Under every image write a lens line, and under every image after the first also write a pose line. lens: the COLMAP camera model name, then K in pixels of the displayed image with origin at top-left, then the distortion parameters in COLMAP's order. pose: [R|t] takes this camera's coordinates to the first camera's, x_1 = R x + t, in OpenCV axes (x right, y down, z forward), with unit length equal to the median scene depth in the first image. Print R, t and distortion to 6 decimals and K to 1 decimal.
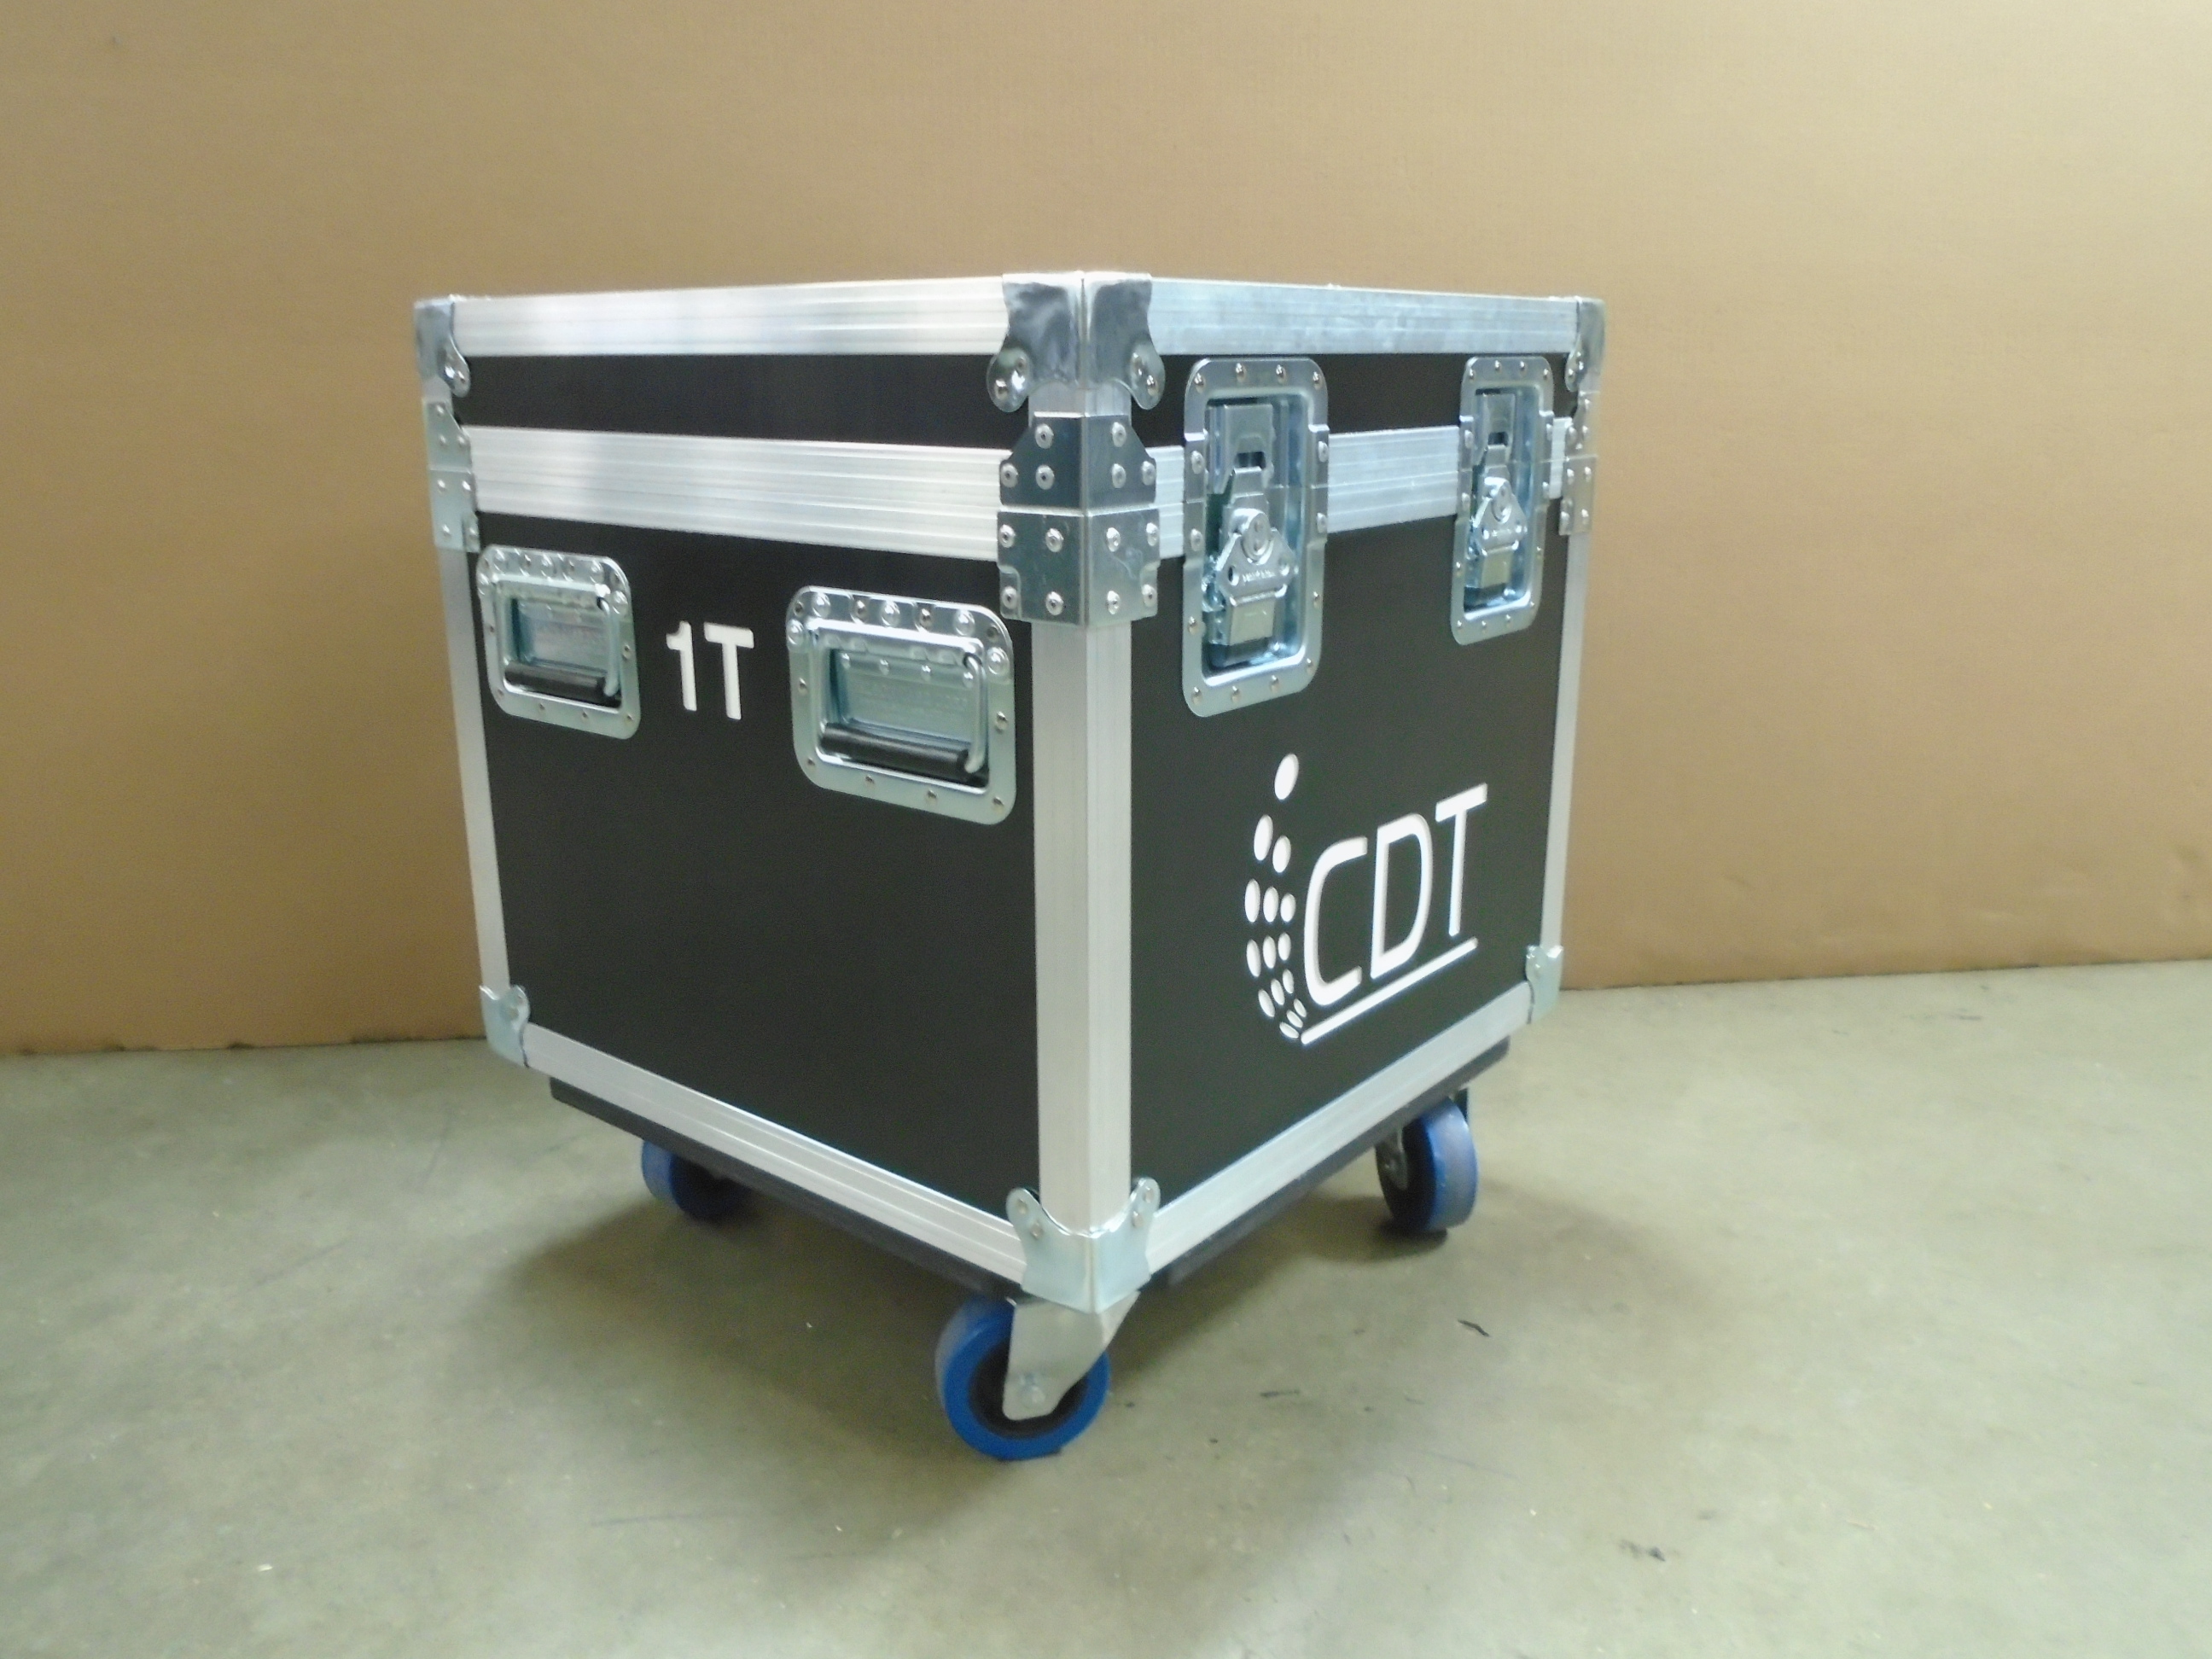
lens RADIAL K [[1702.6, 0, 1103.9], [0, 1702.6, 817.0], [0, 0, 1]] dist [-0.014026, 0.003955]
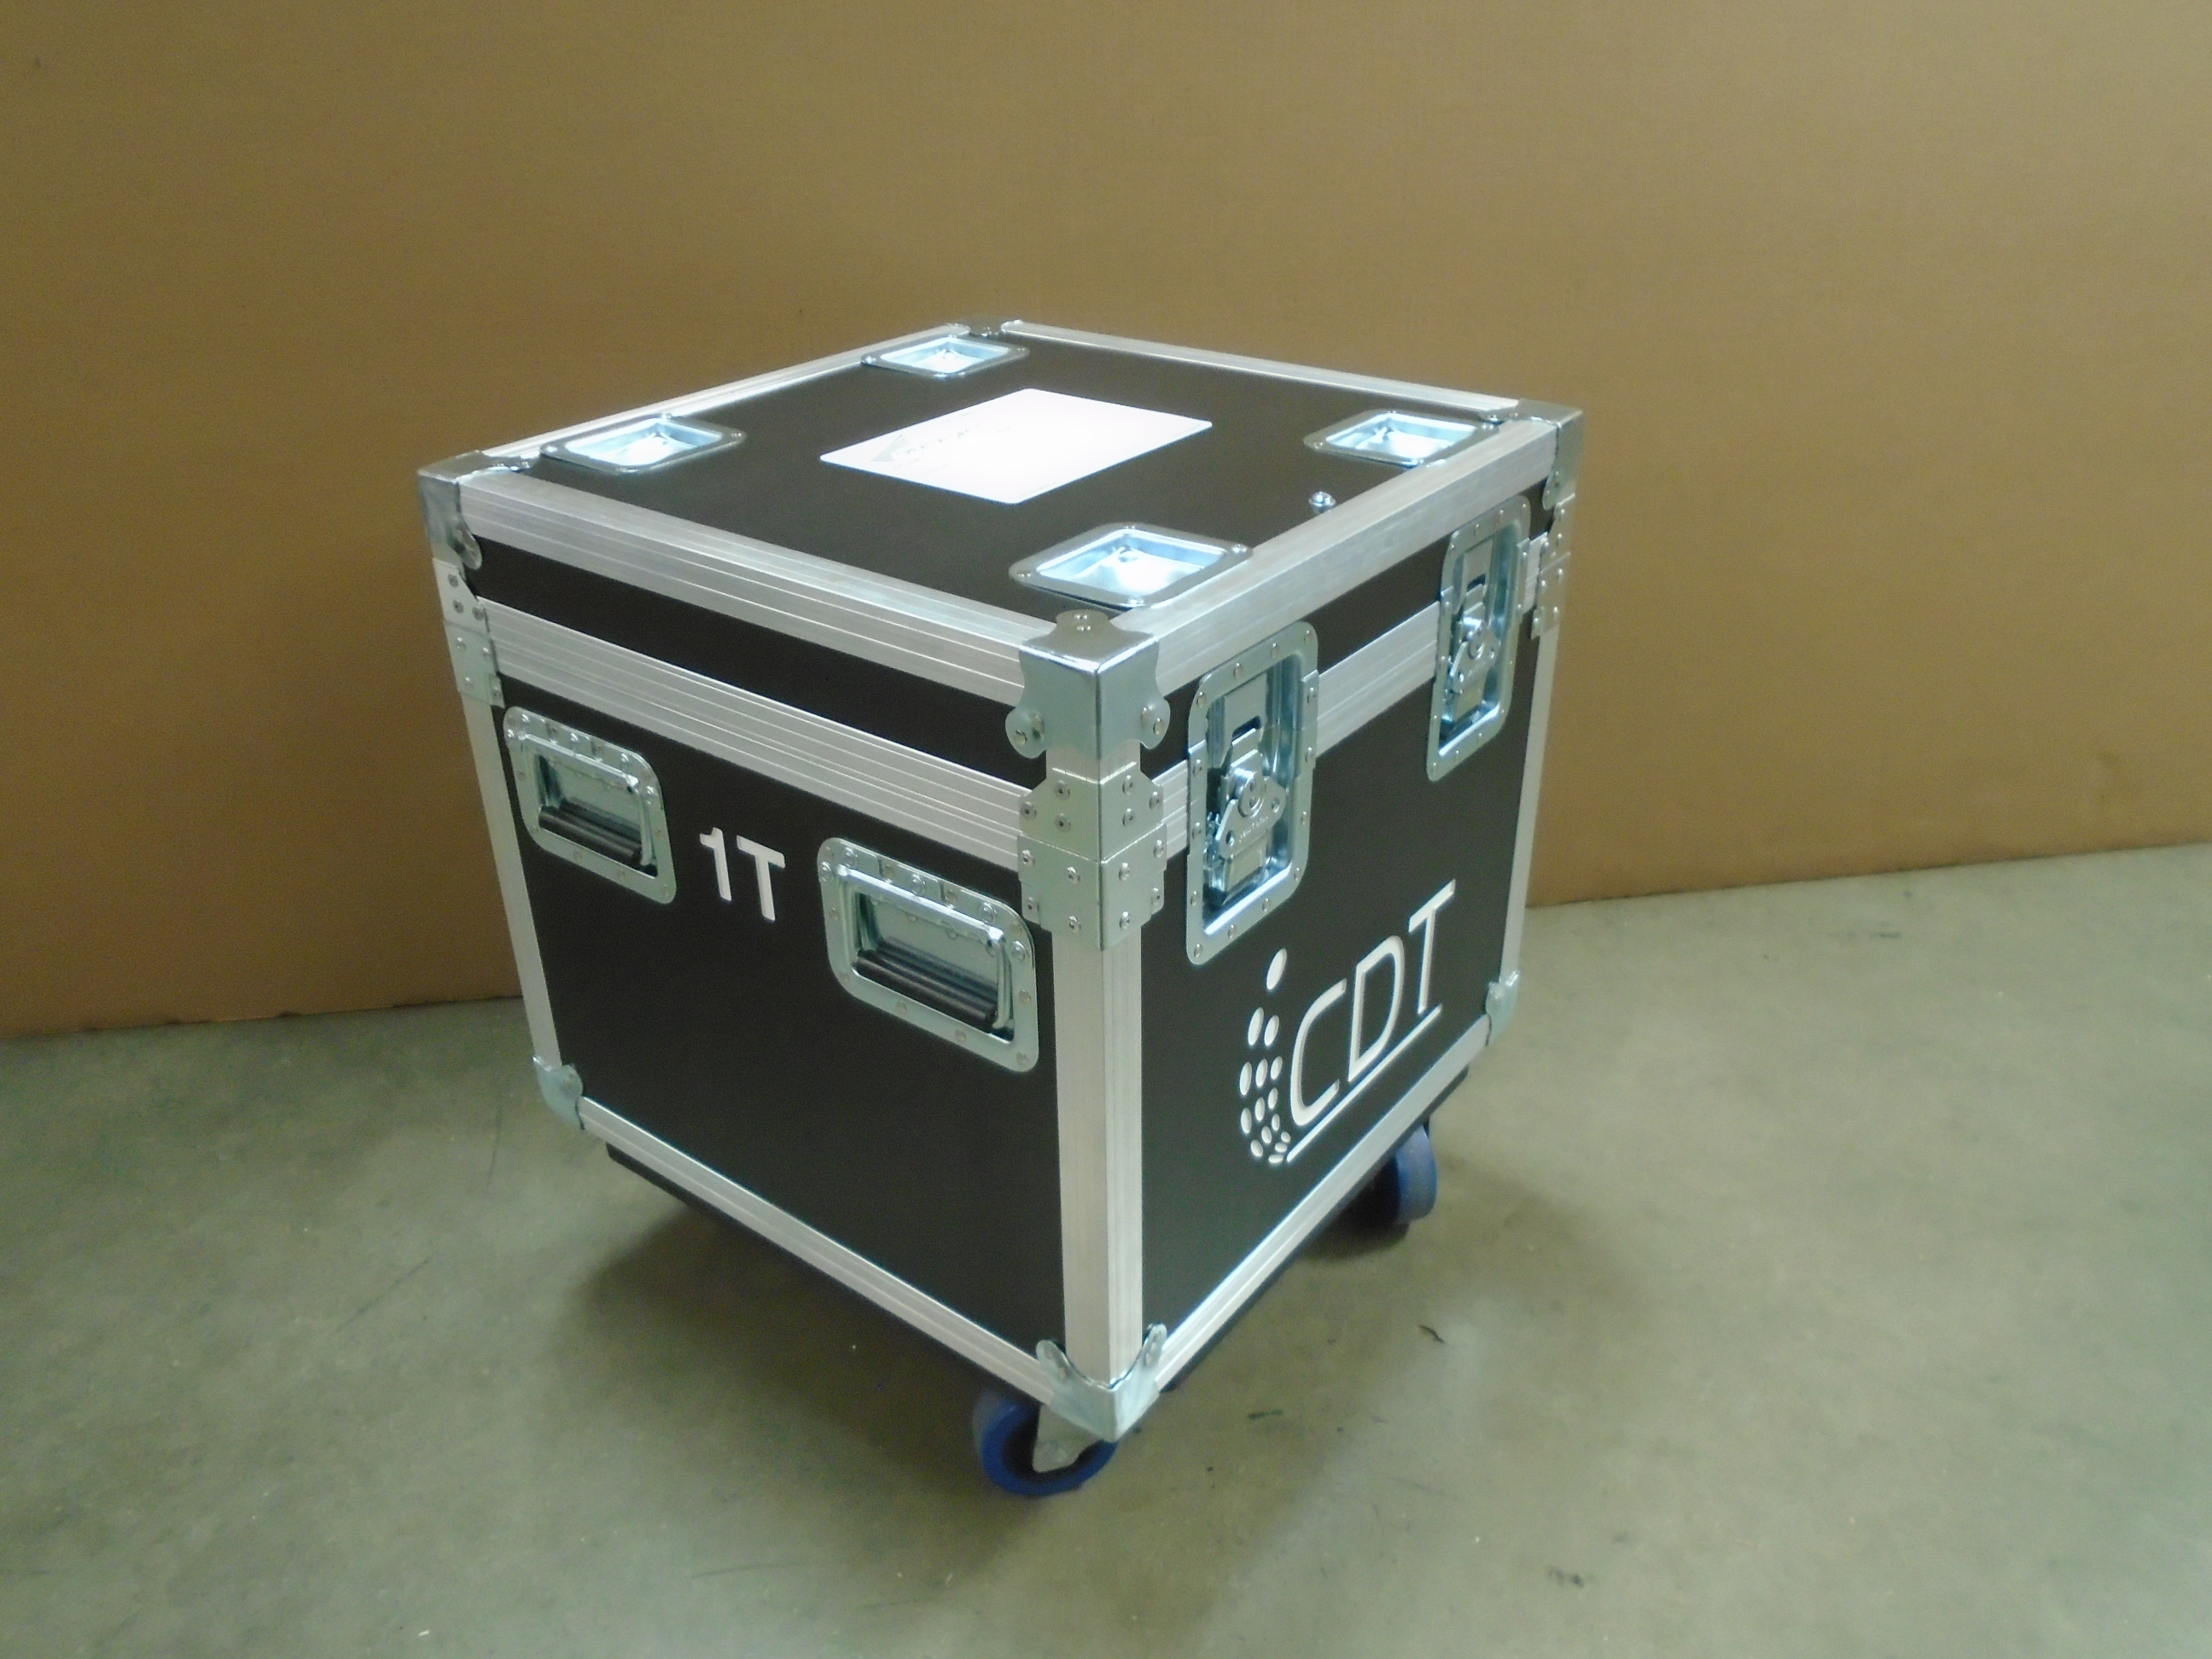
lens RADIAL K [[1702.6, 0, 1103.9], [0, 1702.6, 817.0], [0, 0, 1]] dist [-0.014026, 0.003955]
pose [[0.999499, -0.022703, 0.022042, -0.024357], [0.017256, 0.974960, 0.221708, -0.335311], [-0.026524, -0.221217, 0.974864, -0.048122]]
